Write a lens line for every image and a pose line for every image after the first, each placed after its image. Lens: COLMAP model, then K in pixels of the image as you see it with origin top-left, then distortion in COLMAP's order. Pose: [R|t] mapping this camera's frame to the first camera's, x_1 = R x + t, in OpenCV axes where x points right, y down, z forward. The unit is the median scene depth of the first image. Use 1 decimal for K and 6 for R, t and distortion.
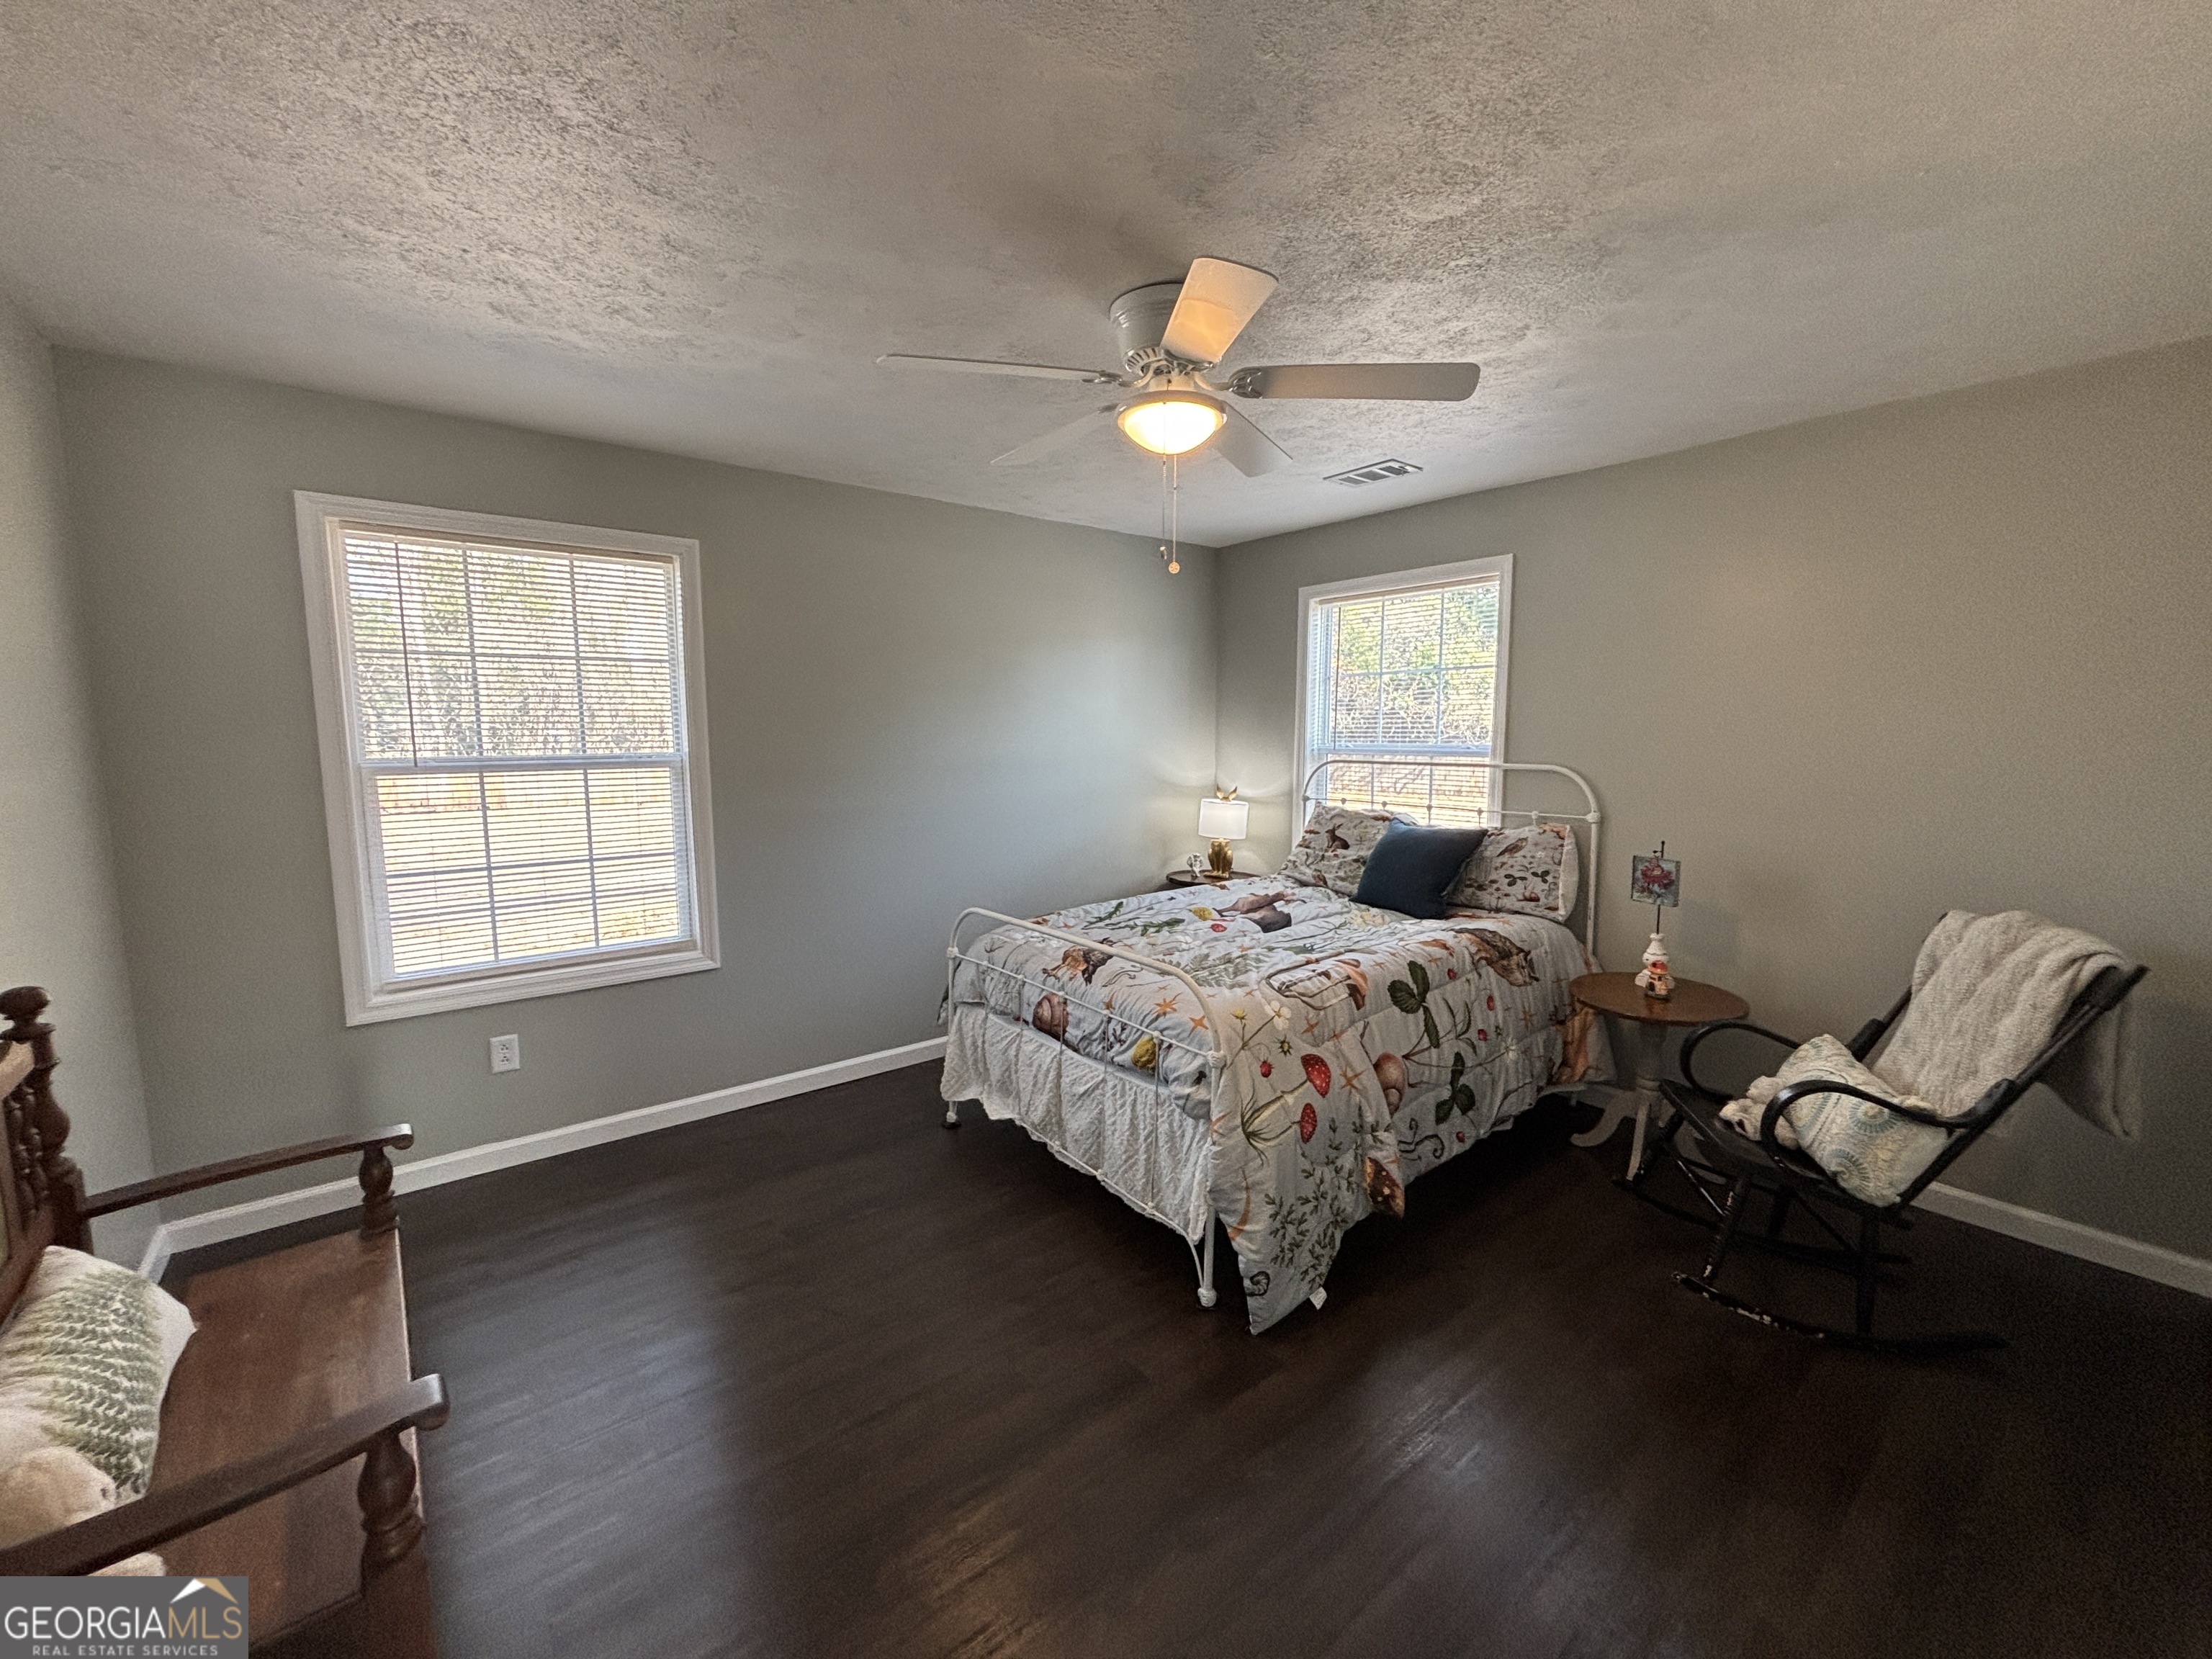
lens RADIAL K [[892.1, 0, 1100.7], [0, 892.1, 828.5], [0, 0, 1]] dist [0.001716, -0.000403]
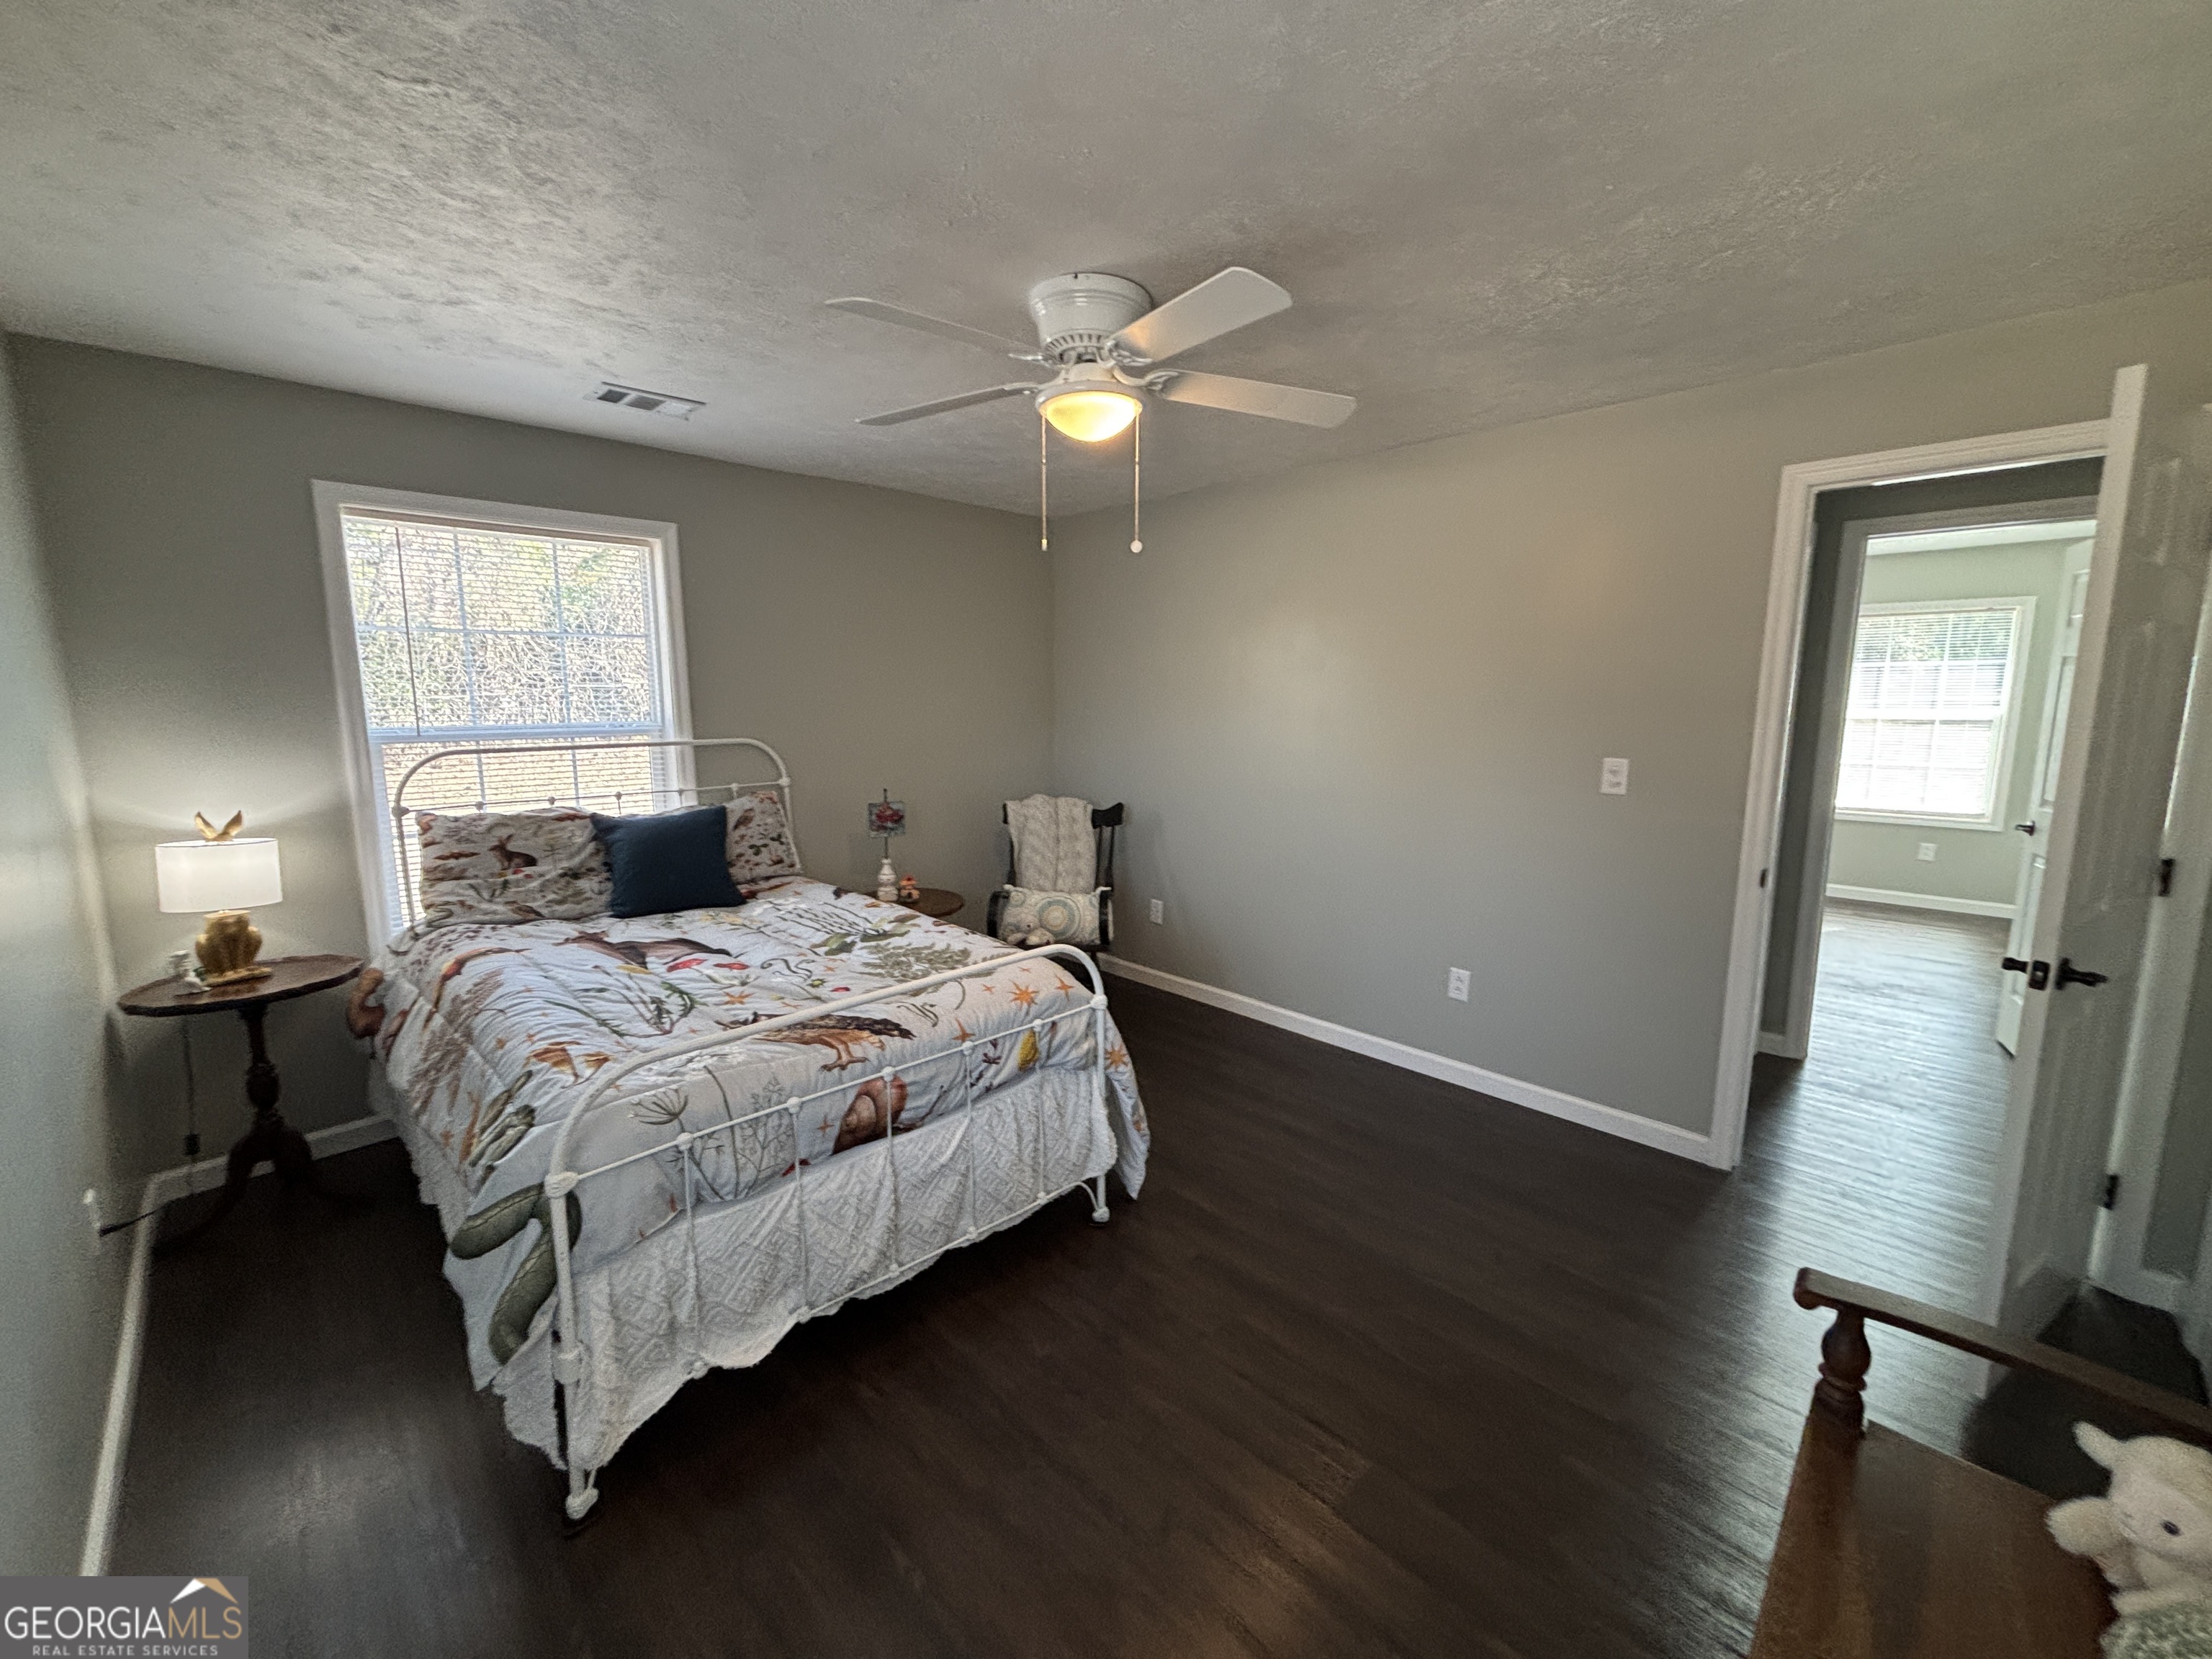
lens RADIAL K [[892.1, 0, 1100.7], [0, 892.1, 828.5], [0, 0, 1]] dist [0.001716, -0.000403]
pose [[-0.106351, -0.148851, 0.983124, -0.622260], [0.110316, 0.980861, 0.160442, -0.091717], [-0.988190, 0.125518, -0.087895, 0.702938]]
